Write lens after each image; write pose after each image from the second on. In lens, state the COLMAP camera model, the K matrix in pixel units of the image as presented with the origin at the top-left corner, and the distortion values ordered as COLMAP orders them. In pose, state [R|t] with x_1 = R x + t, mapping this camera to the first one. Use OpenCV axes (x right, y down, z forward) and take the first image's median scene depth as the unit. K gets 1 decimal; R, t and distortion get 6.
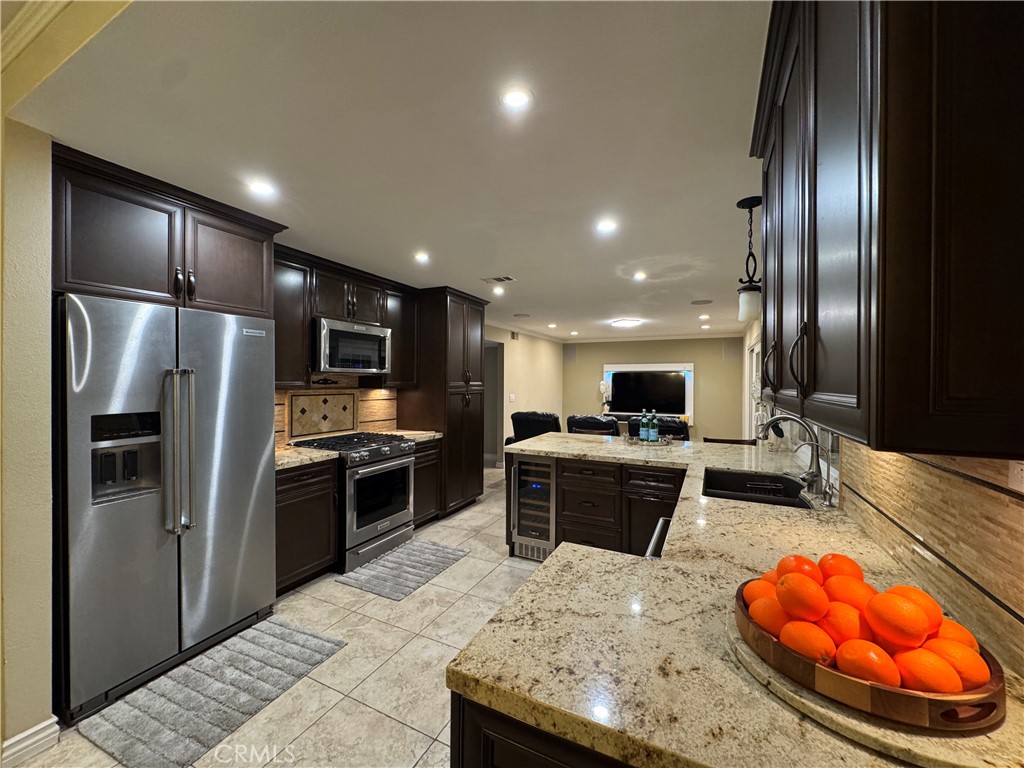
lens RADIAL K [[406.0, 0, 510.8], [0, 406.0, 384.2], [0, 0, 1]] dist [-0.005464, 0.000867]
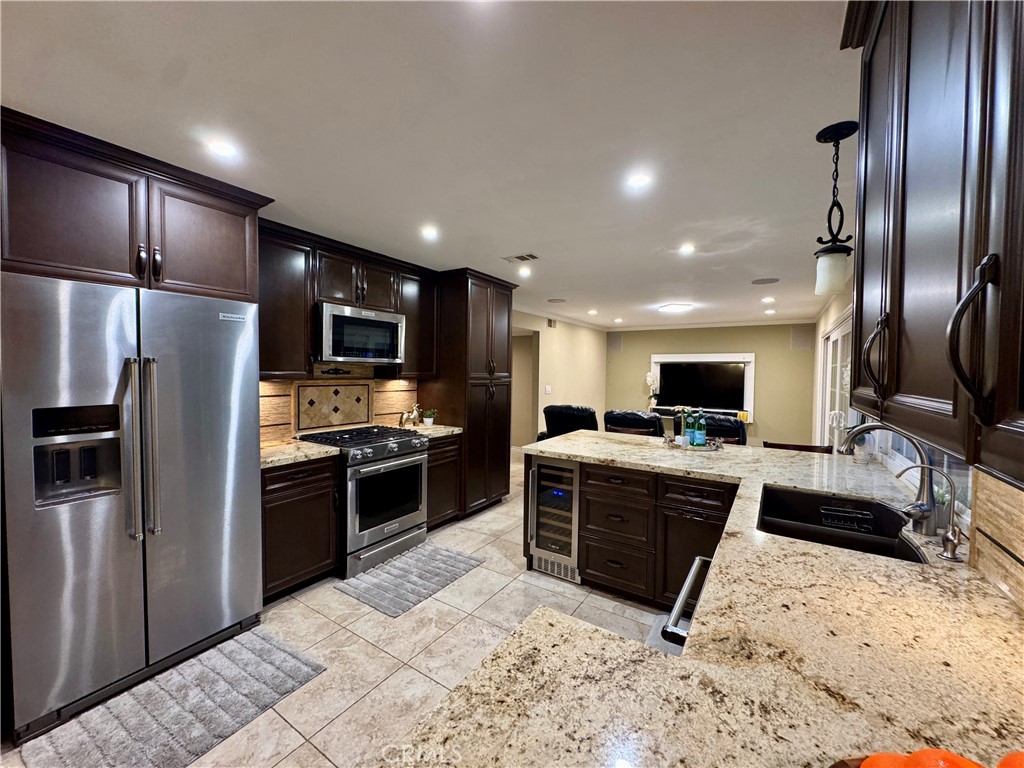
lens RADIAL K [[406.0, 0, 510.5], [0, 406.0, 384.0], [0, 0, 1]] dist [-0.005464, 0.000867]
pose [[0.992651, 0.010726, -0.120537, 0.075394], [-0.007854, 0.999675, 0.024273, -0.004828], [0.120758, -0.023148, 0.992412, 0.146557]]
